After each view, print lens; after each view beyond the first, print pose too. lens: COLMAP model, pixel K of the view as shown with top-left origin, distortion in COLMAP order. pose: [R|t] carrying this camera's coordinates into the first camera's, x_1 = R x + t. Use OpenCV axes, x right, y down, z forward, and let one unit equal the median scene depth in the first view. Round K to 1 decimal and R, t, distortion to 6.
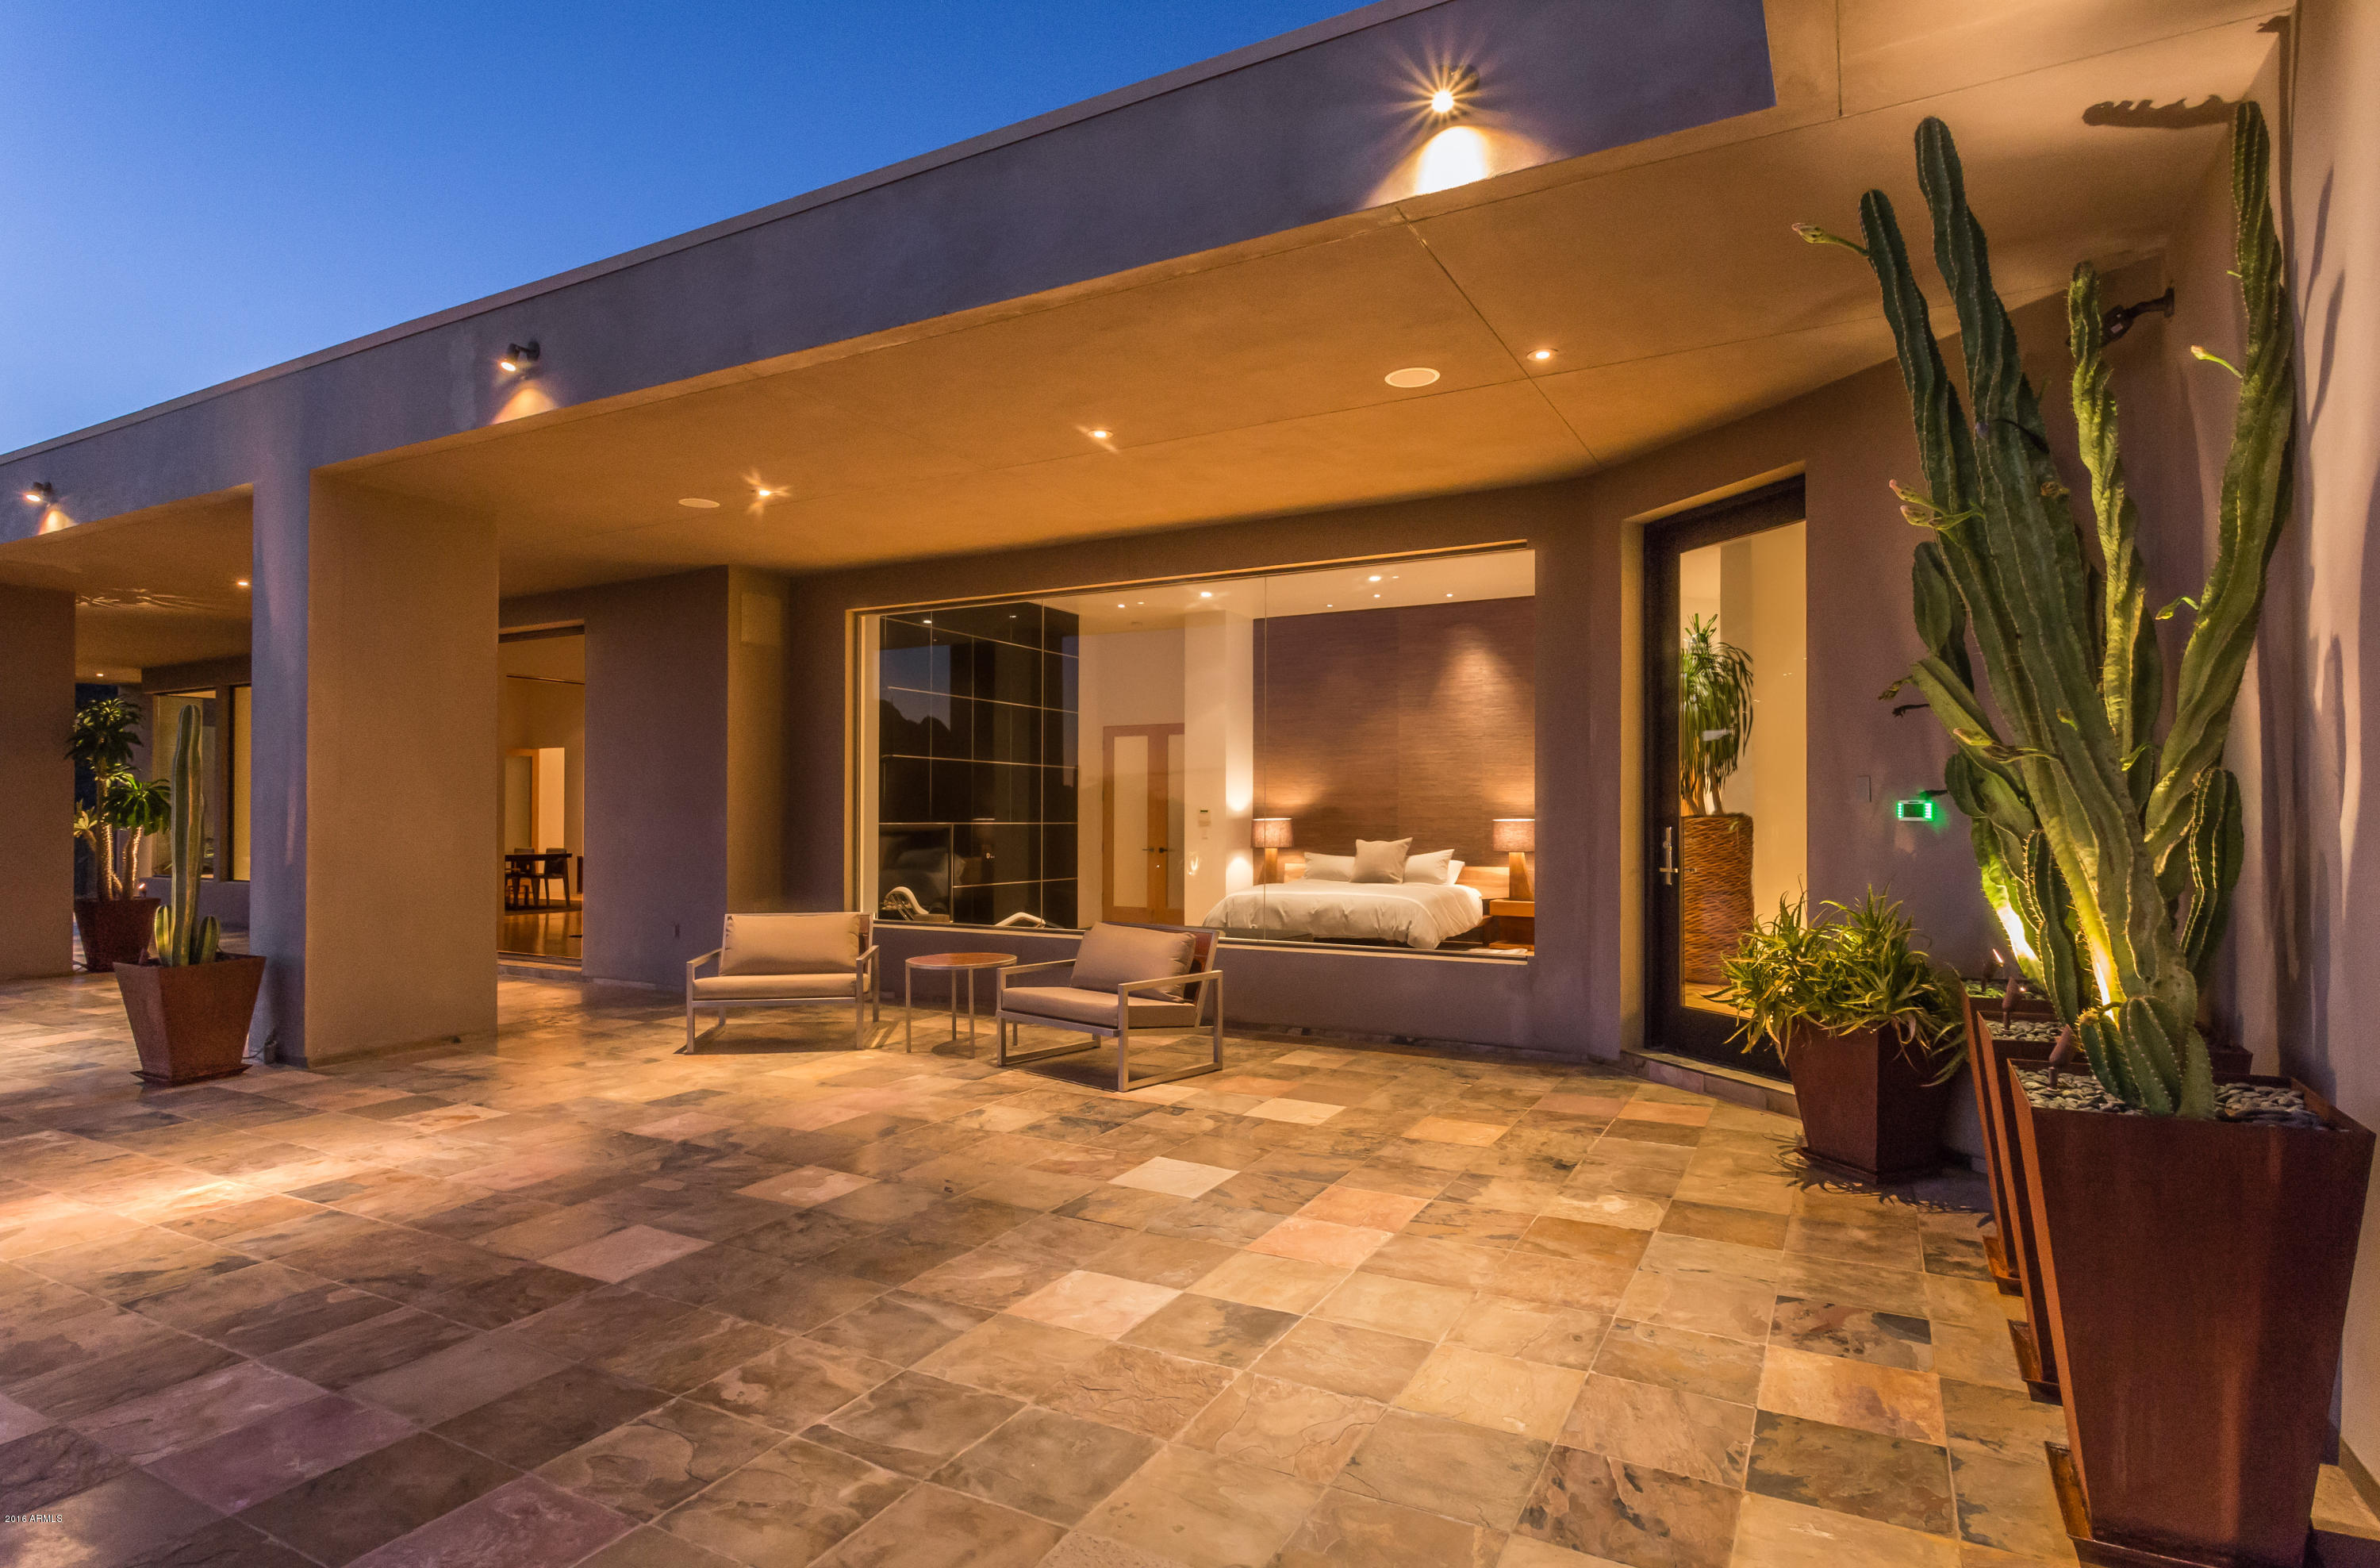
lens RADIAL K [[1244.2, 0, 1184.1], [0, 1244.2, 783.9], [0, 0, 1]] dist [0.030201, 0.000705]
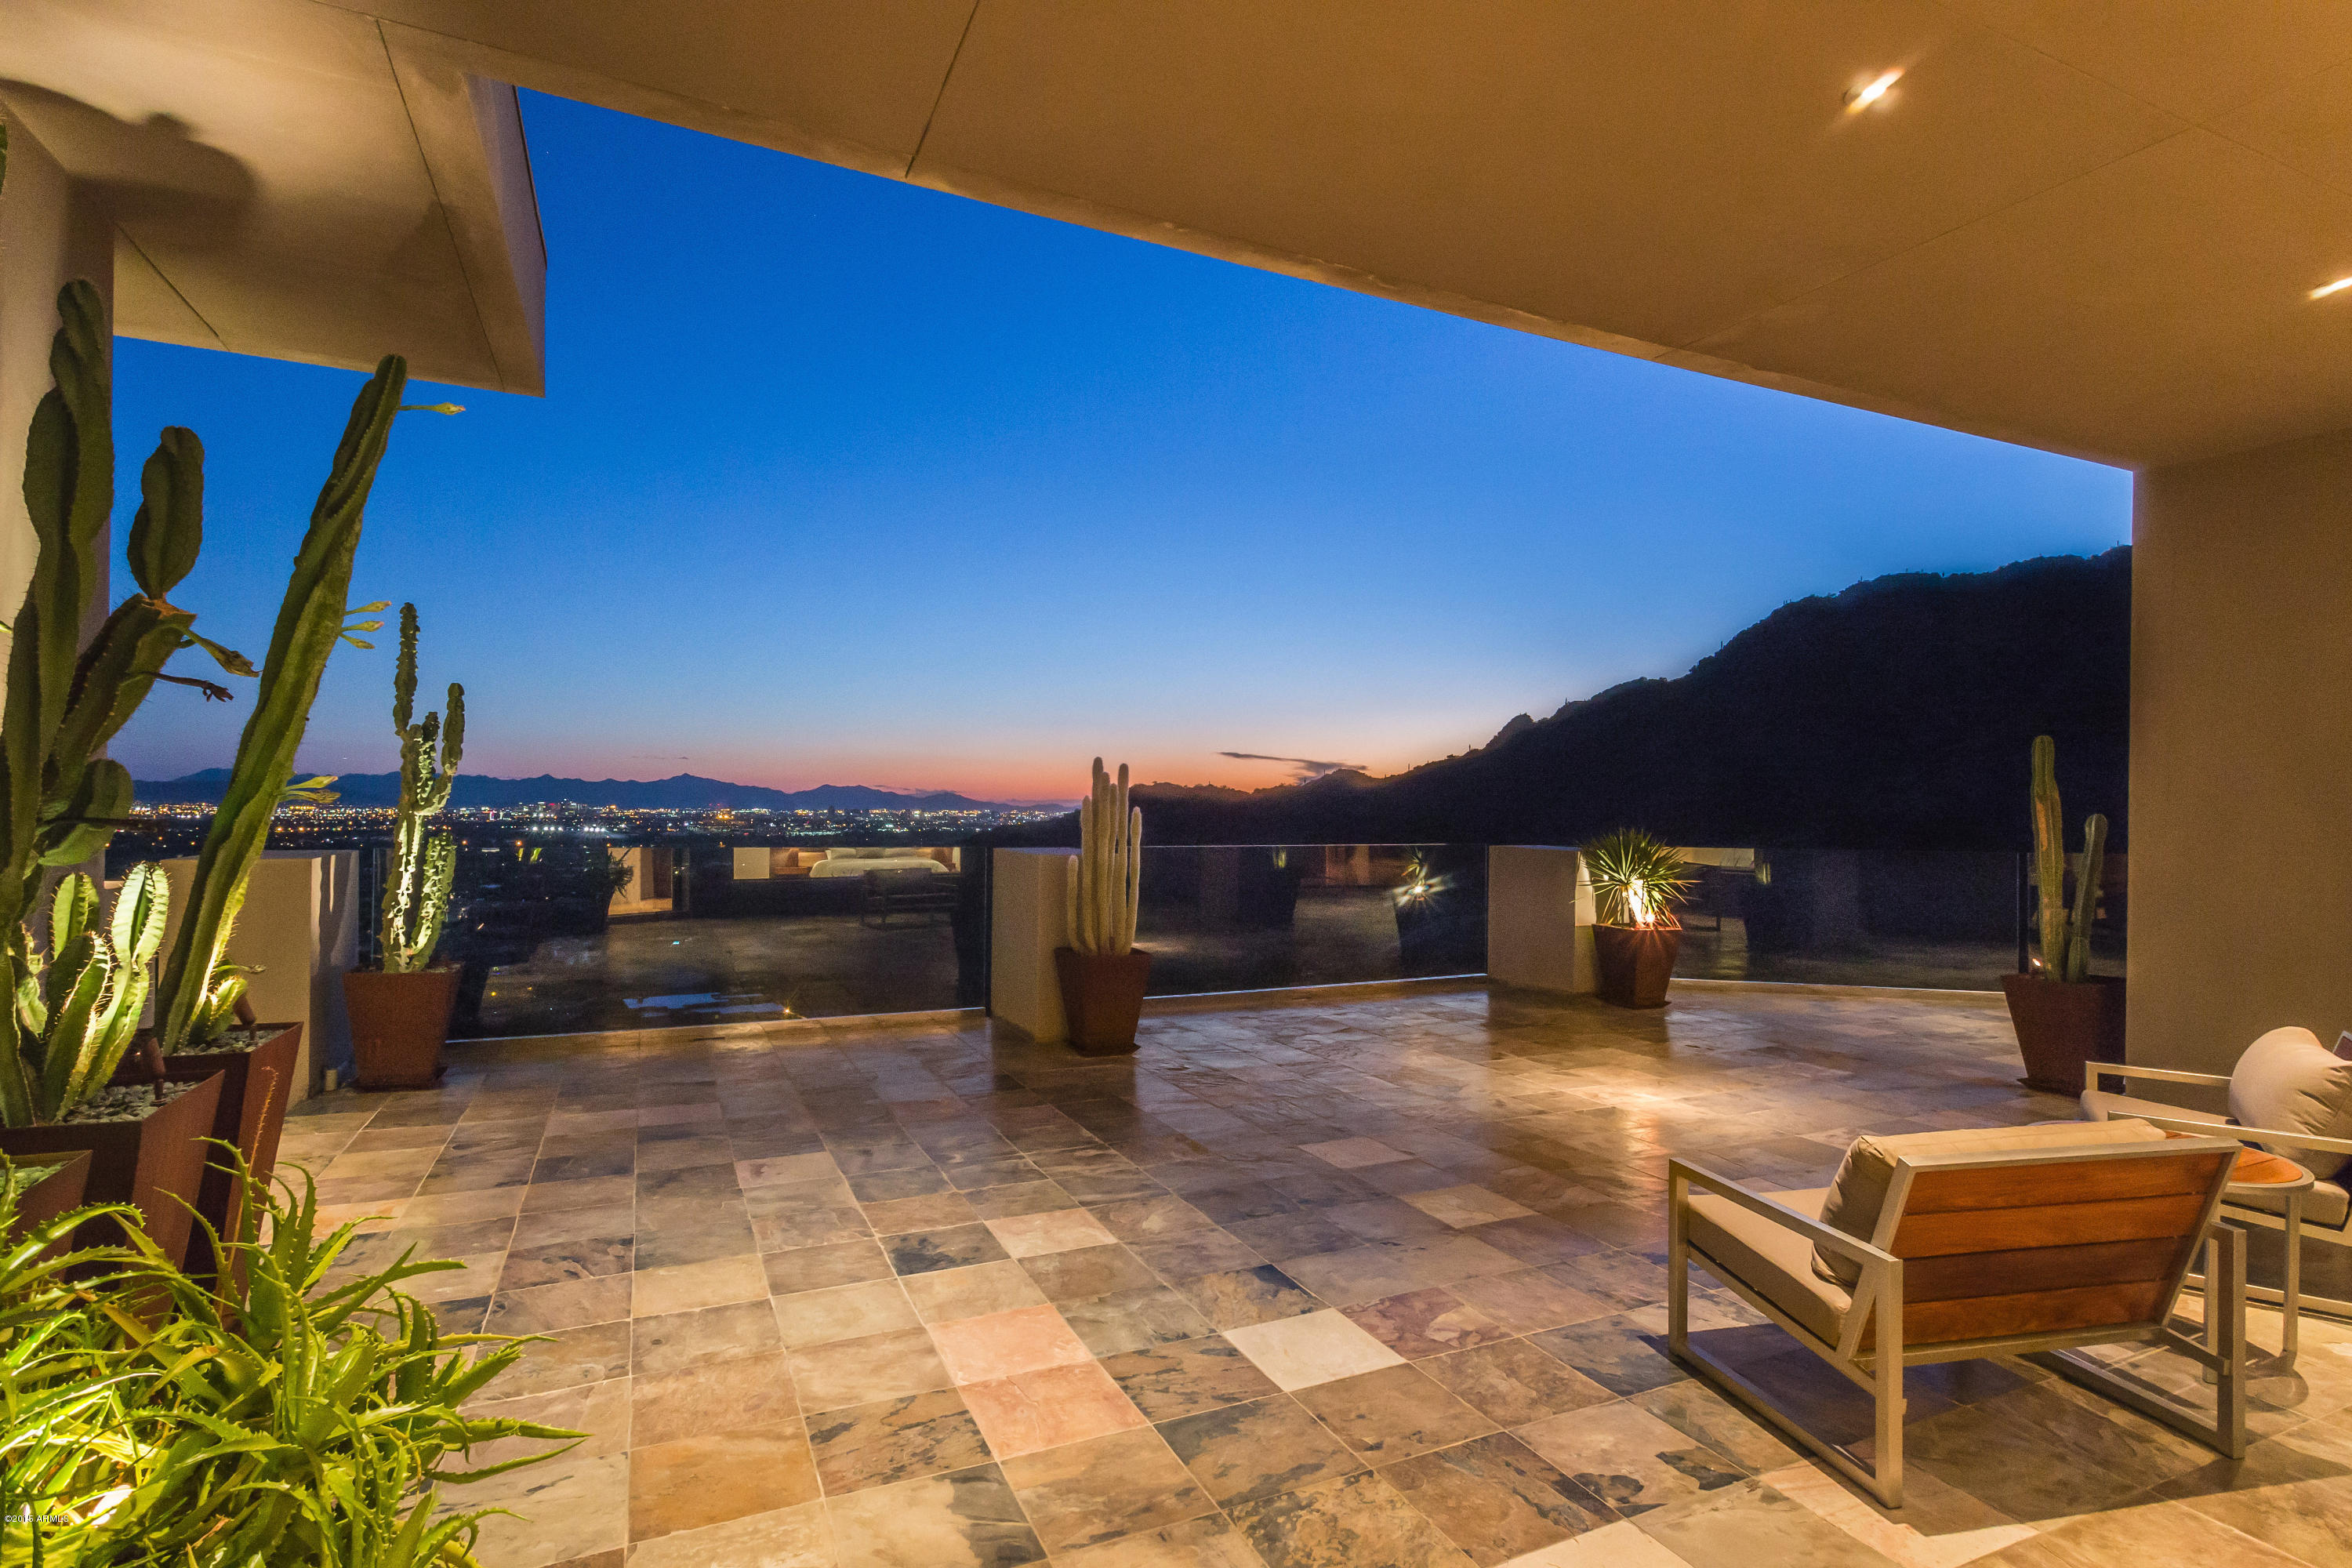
lens RADIAL K [[1141.2, 0, 1174.9], [0, 1141.2, 790.8], [0, 0, 1]] dist [0.000961, 0.000141]
pose [[-0.593325, -0.024248, -0.804598, 0.685649], [0.004837, 0.999421, -0.033686, 0.018008], [0.804948, -0.023879, -0.592864, 1.583849]]
